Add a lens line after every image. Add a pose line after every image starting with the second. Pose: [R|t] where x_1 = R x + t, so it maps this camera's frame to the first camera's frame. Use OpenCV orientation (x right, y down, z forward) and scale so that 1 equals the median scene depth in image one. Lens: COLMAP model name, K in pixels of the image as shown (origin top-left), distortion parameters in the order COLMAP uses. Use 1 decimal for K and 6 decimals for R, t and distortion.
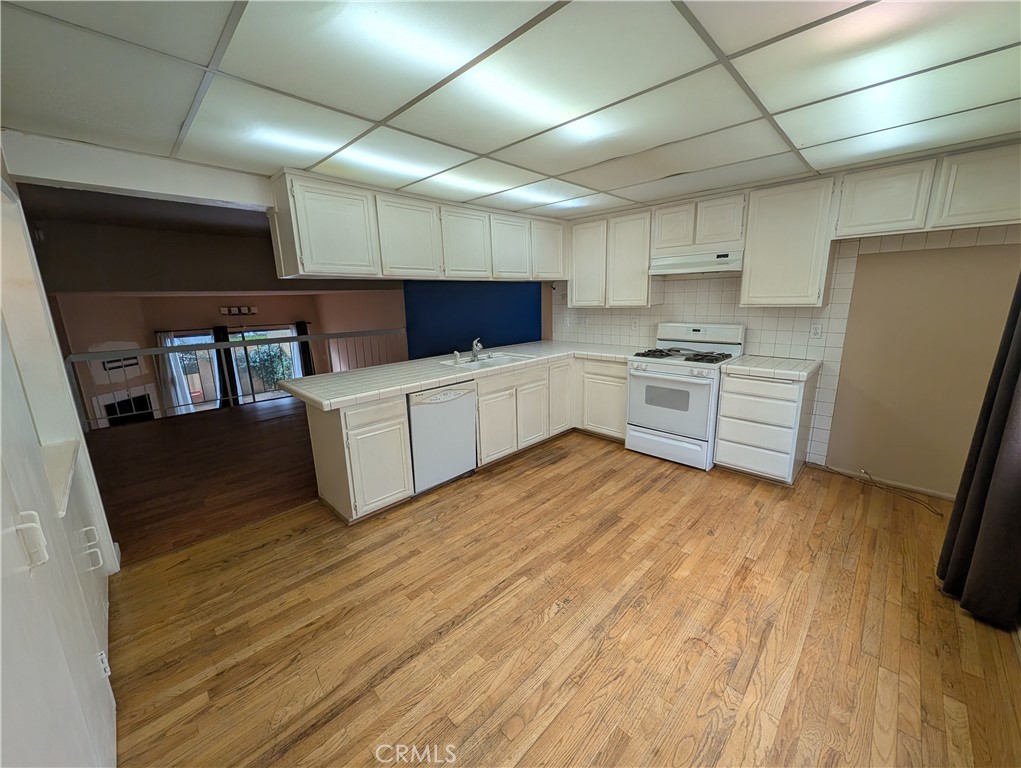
lens RADIAL K [[391.7, 0, 508.7], [0, 391.7, 383.1], [0, 0, 1]] dist [-0.001163, 0.000638]
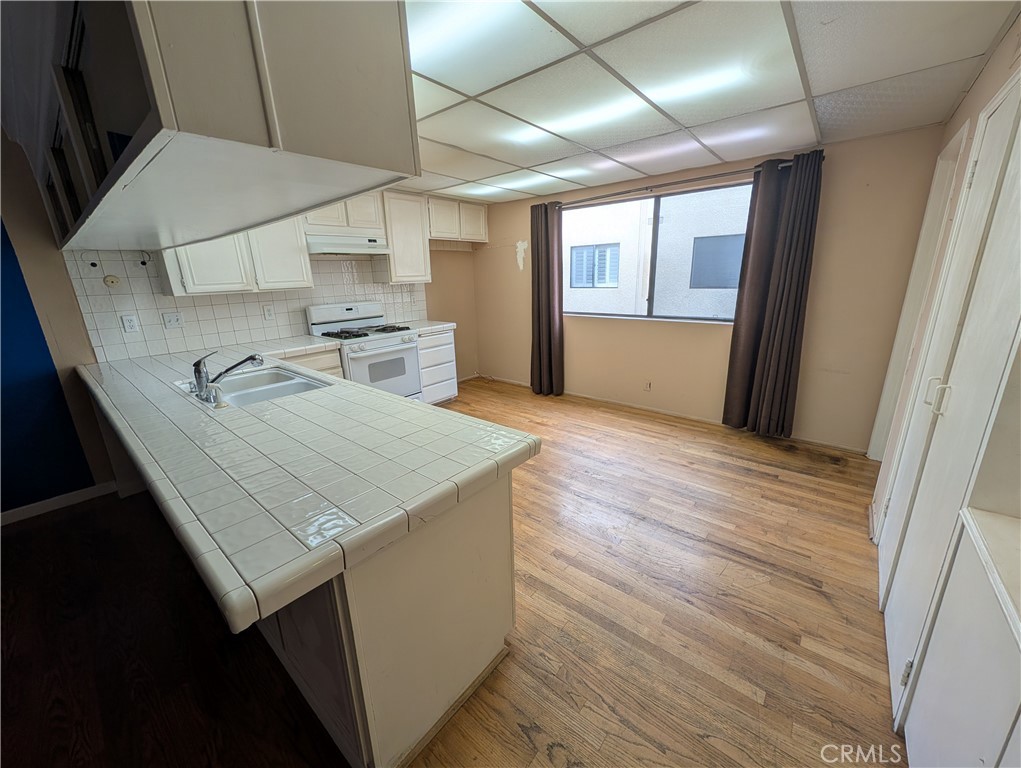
lens RADIAL K [[391.7, 0, 508.7], [0, 391.7, 383.1], [0, 0, 1]] dist [-0.001163, 0.000638]
pose [[-0.086622, -0.242920, 0.966171, -1.139129], [0.243838, 0.935149, 0.256981, -0.207273], [-0.965940, 0.257850, -0.021771, 1.184812]]
